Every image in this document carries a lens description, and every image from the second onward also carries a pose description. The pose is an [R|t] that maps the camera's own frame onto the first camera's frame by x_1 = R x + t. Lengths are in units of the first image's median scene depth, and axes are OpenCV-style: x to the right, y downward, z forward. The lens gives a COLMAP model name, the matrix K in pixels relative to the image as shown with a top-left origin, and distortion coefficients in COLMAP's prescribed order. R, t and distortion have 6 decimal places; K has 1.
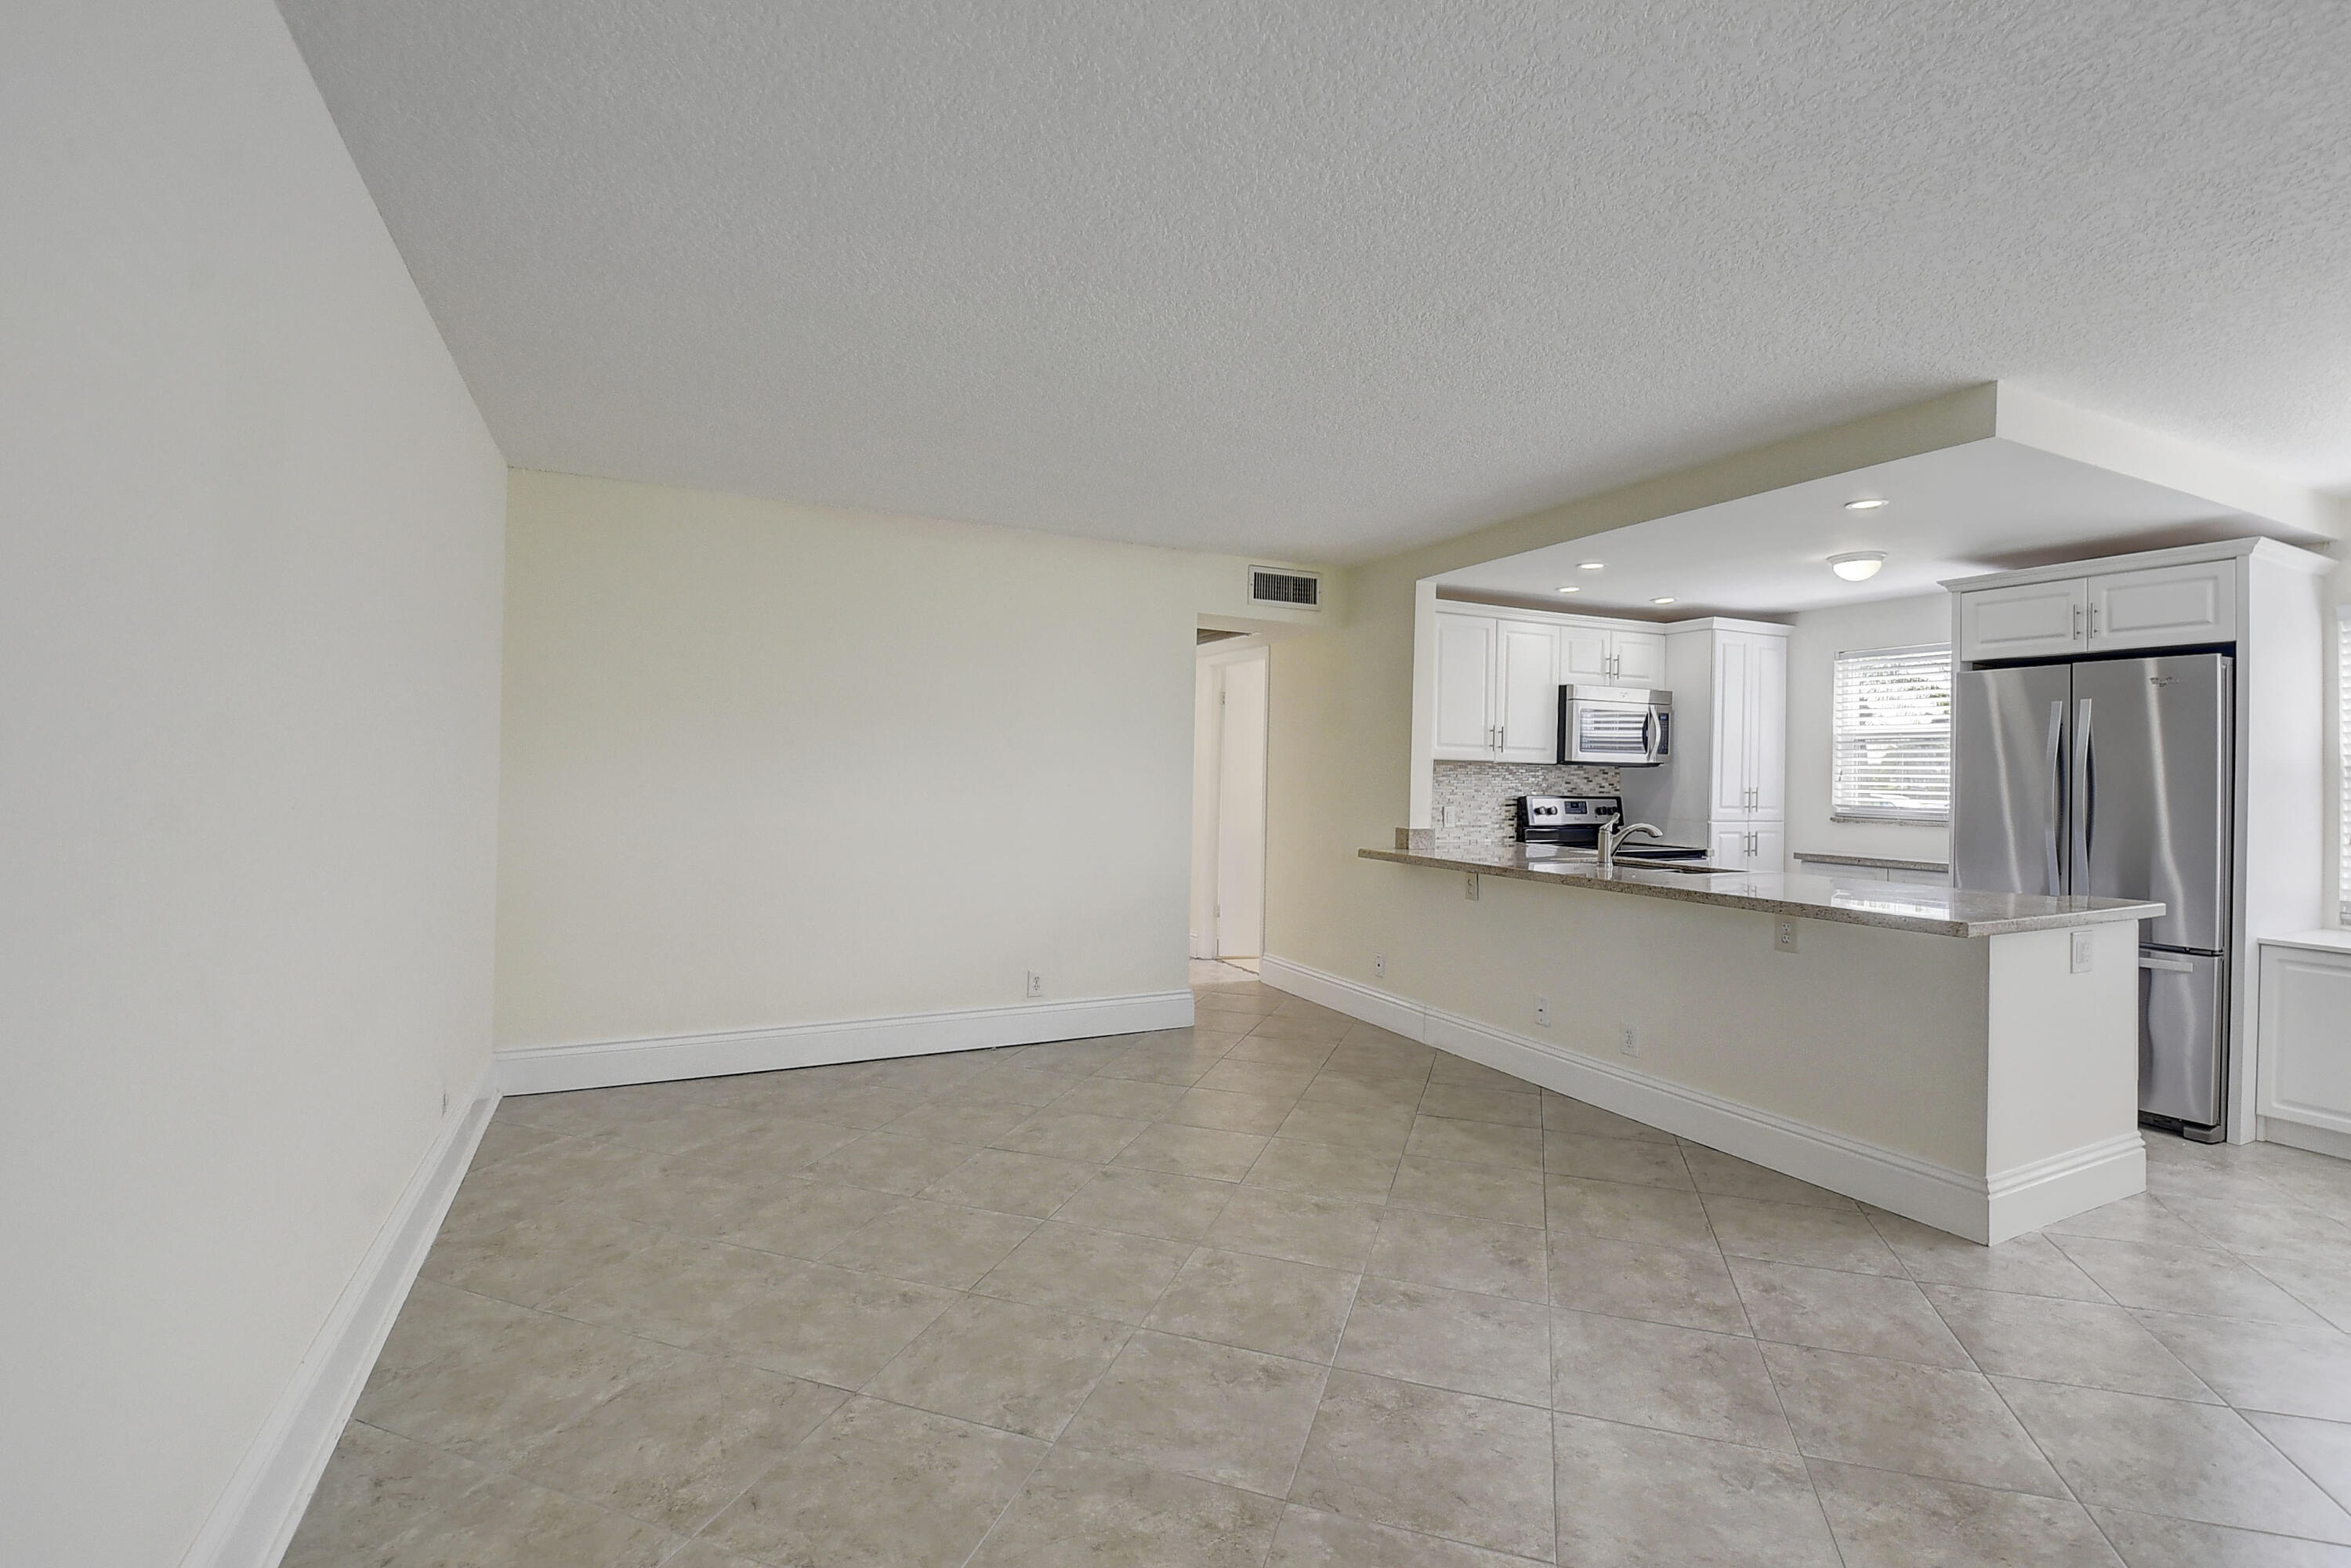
lens RADIAL K [[1053.0, 0, 1175.6], [0, 1053.0, 746.5], [0, 0, 1]] dist [0.031623, -0.032616]
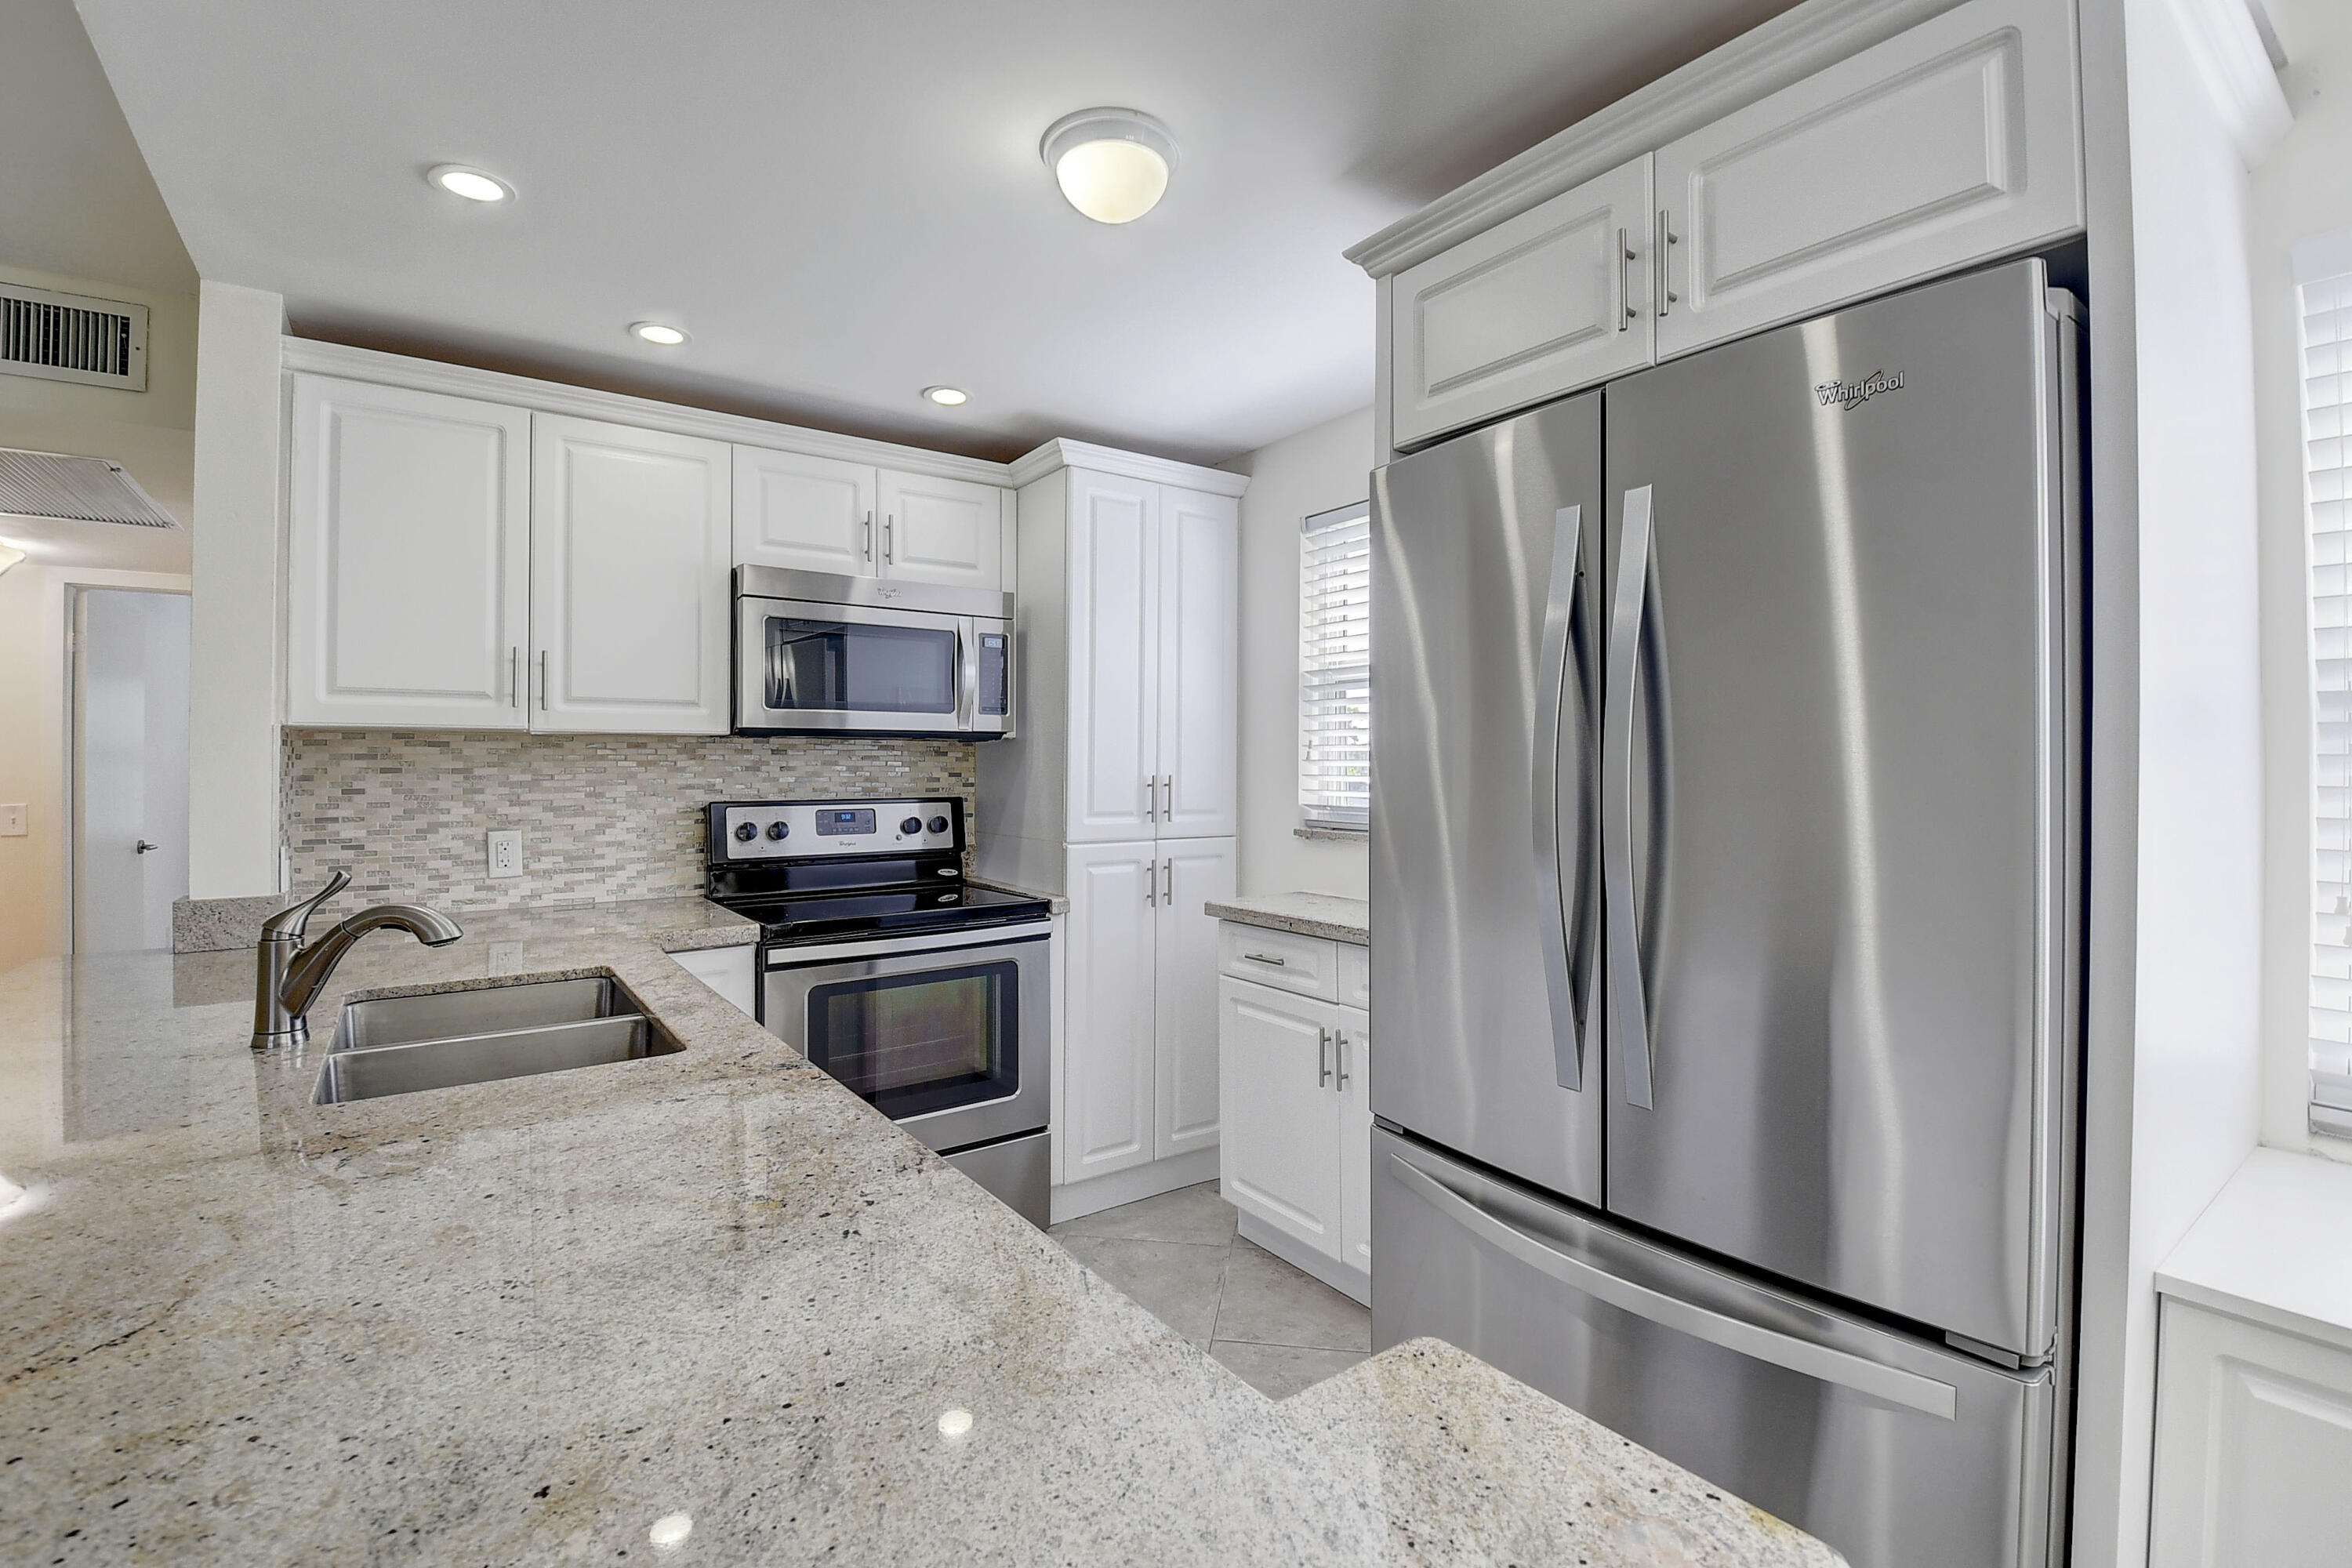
lens RADIAL K [[1031.9, 0, 1167.1], [0, 1031.9, 755.8], [0, 0, 1]] dist [0.011558, -0.024047]
pose [[0.986442, -0.018425, 0.163070, 0.717508], [0.015478, 0.999693, 0.019323, 0.029620], [-0.163376, -0.016537, 0.986425, 0.768020]]
